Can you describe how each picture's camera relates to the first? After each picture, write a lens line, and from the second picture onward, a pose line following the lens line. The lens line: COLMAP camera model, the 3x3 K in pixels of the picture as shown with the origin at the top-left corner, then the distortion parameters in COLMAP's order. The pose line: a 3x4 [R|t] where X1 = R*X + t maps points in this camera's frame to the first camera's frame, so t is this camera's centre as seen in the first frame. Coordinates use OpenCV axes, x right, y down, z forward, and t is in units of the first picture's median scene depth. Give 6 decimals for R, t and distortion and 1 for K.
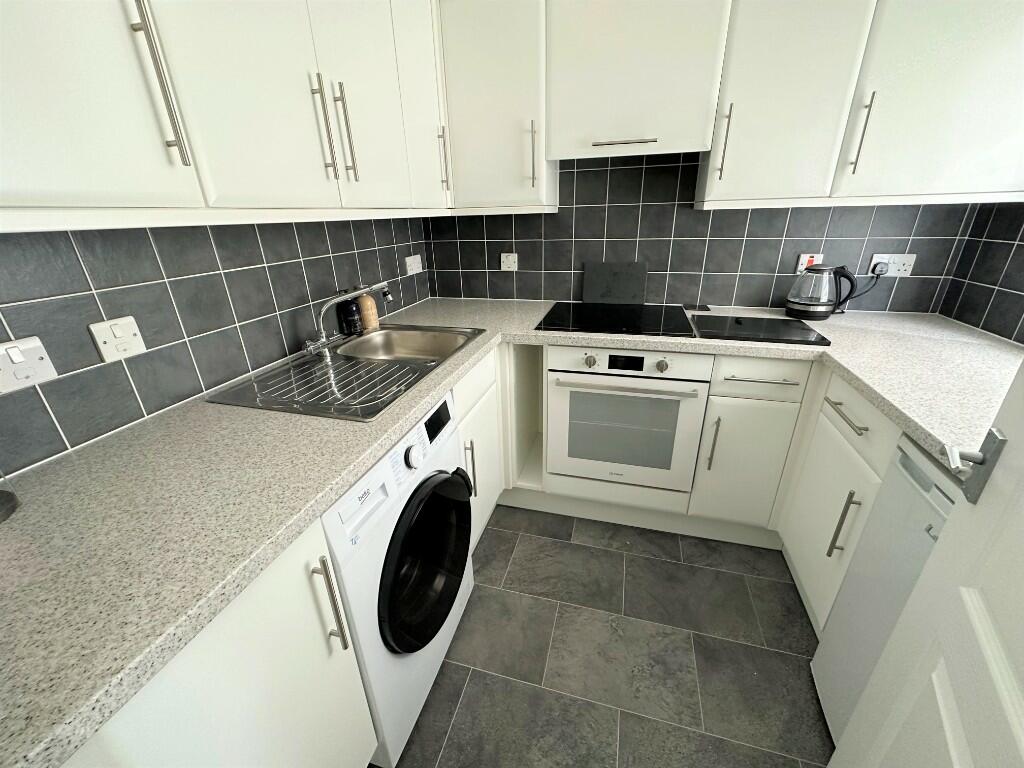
lens RADIAL K [[409.0, 0, 512.0], [0, 409.0, 384.0], [0, 0, 1]] dist [-0.002915, 0.000133]
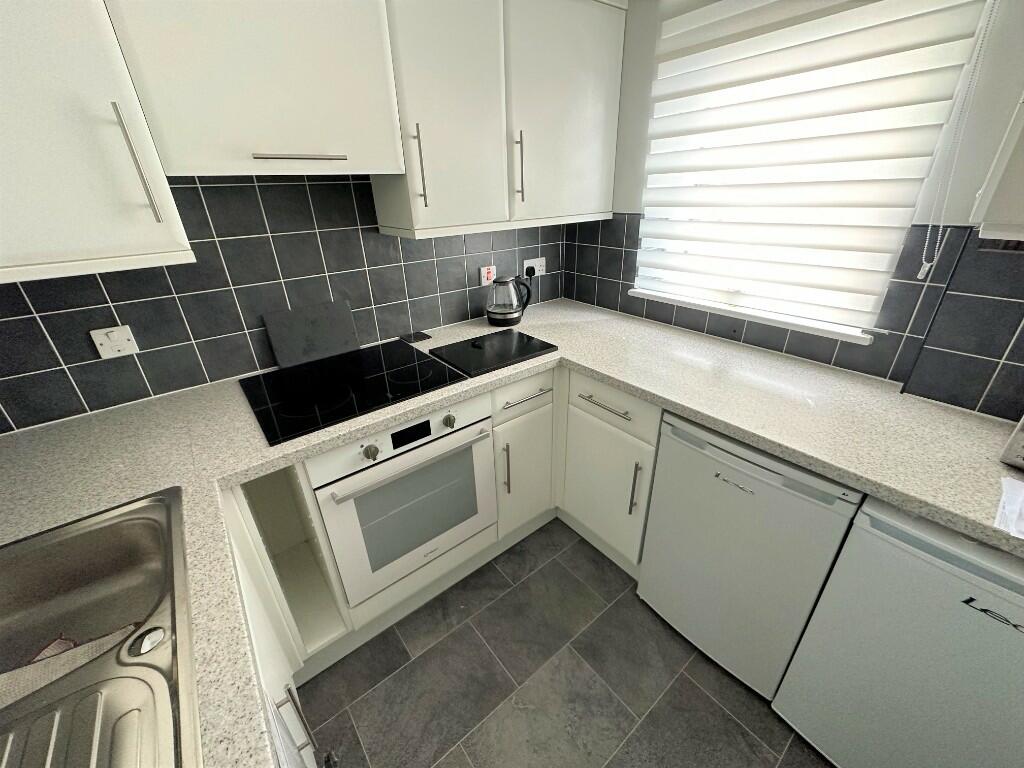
lens RADIAL K [[409.0, 0, 512.0], [0, 409.0, 384.0], [0, 0, 1]] dist [-0.002915, 0.000133]
pose [[0.582101, -0.346245, 0.735713, -0.162168], [0.326790, 0.928136, 0.178246, -0.215791], [-0.744558, 0.136666, 0.653418, 0.295242]]
